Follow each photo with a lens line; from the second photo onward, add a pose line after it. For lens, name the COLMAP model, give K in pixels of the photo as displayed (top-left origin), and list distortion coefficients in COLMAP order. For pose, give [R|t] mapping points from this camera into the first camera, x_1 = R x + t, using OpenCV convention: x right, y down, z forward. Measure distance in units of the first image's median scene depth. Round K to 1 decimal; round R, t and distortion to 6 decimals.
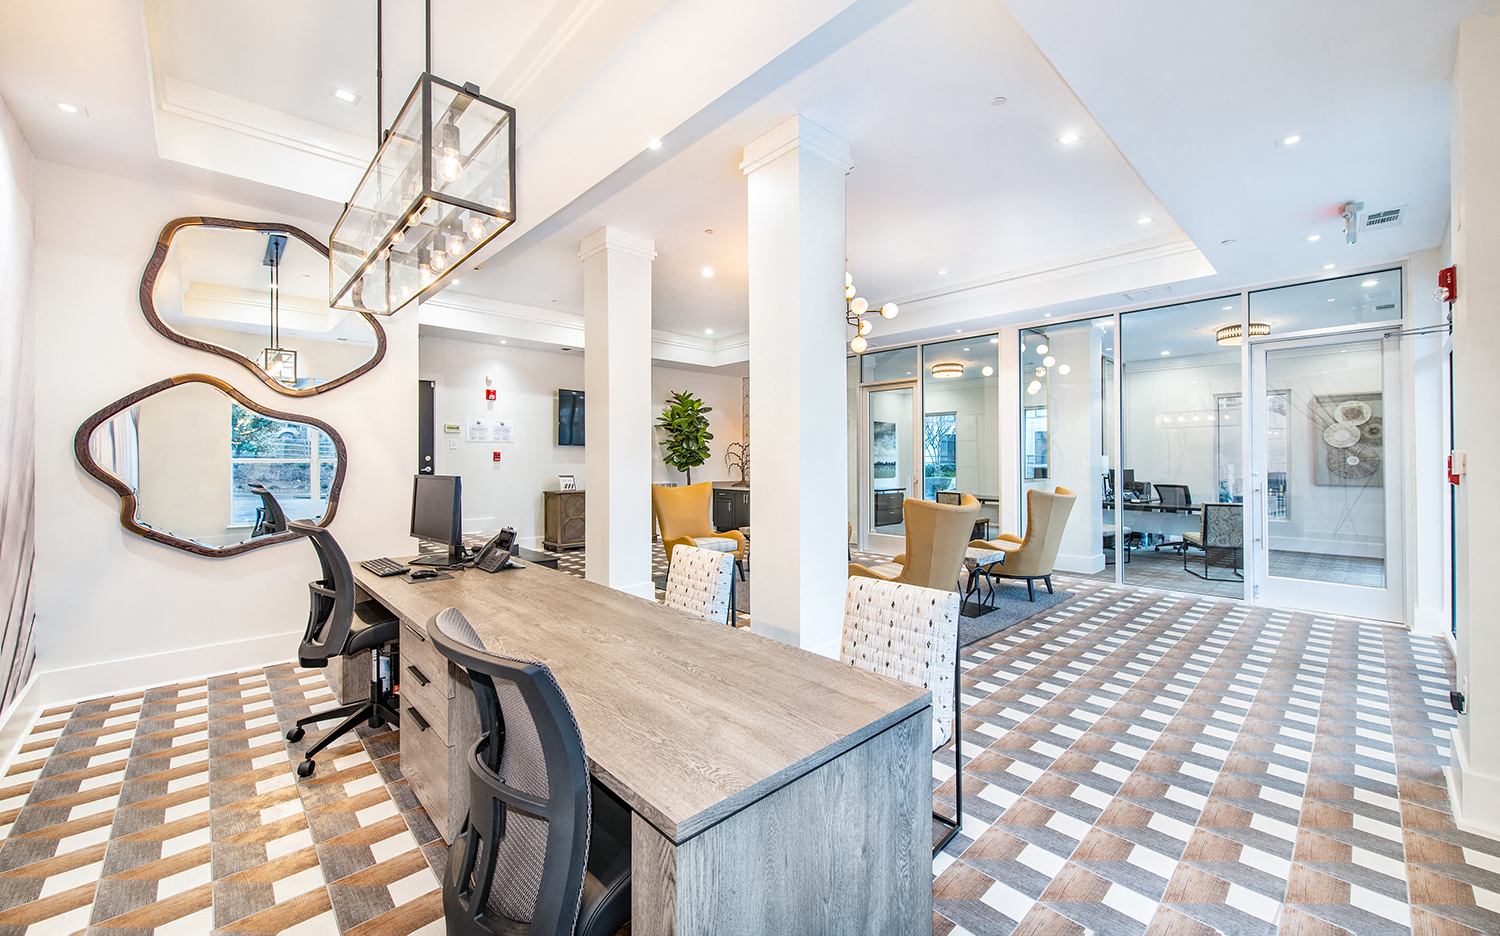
lens RADIAL K [[589.6, 0, 748.0], [0, 589.6, 463.9], [0, 0, 1]] dist [0.002125, 0.000059]
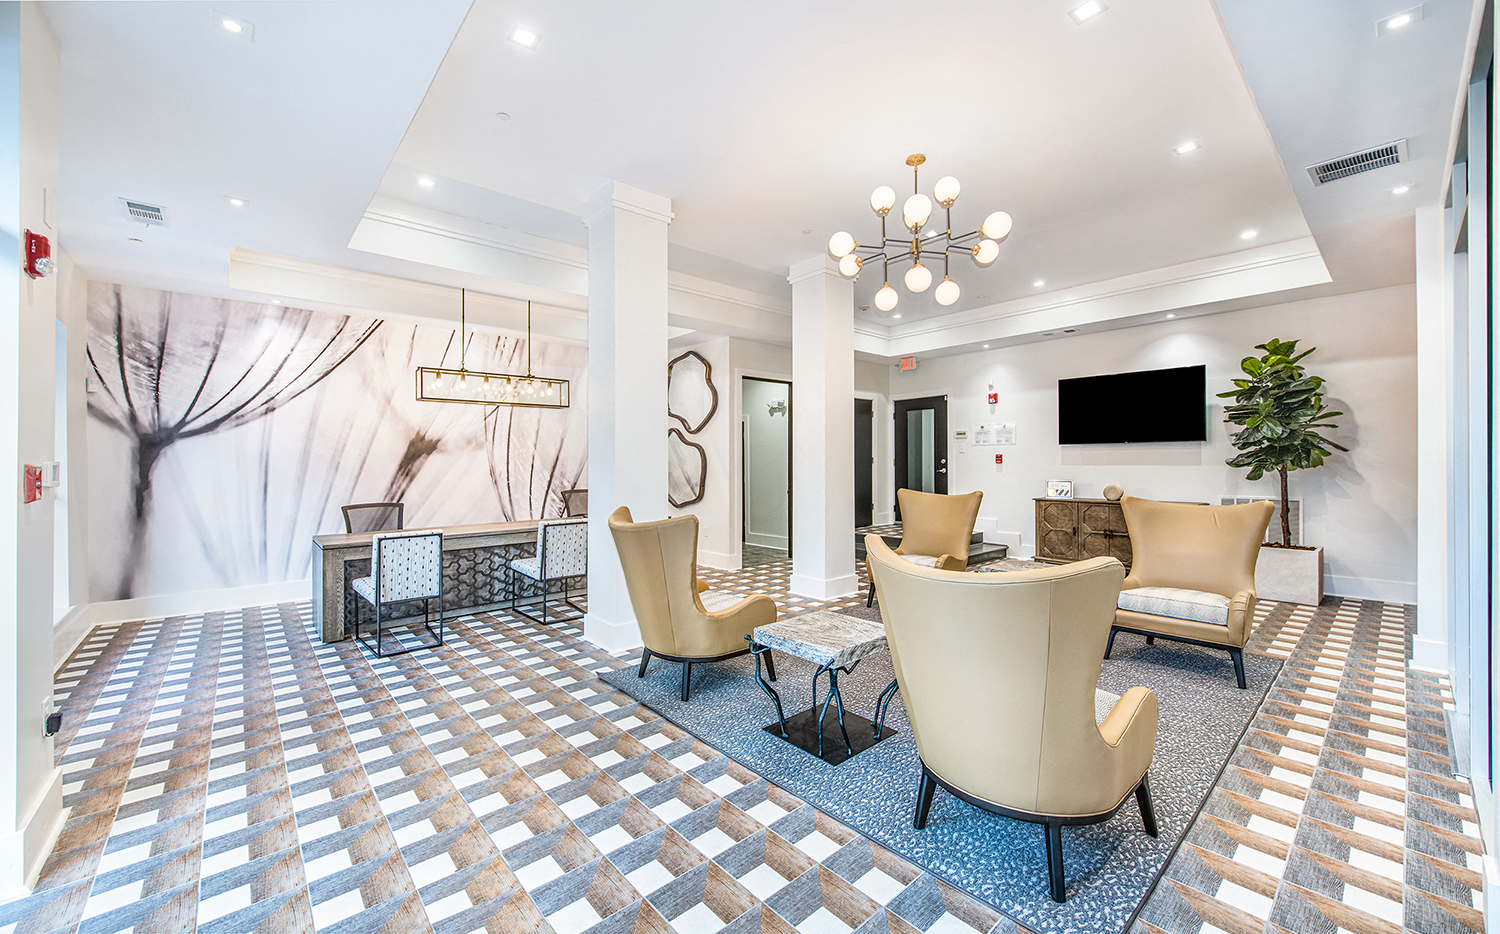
lens RADIAL K [[589.6, 0, 748.0], [0, 589.6, 462.9], [0, 0, 1]] dist [0.002125, 0.000059]
pose [[-0.048630, -0.000495, -0.998817, 0.631153], [-0.000497, 1.000000, -0.000471, -0.005179], [0.998817, 0.000473, -0.048630, 0.651188]]
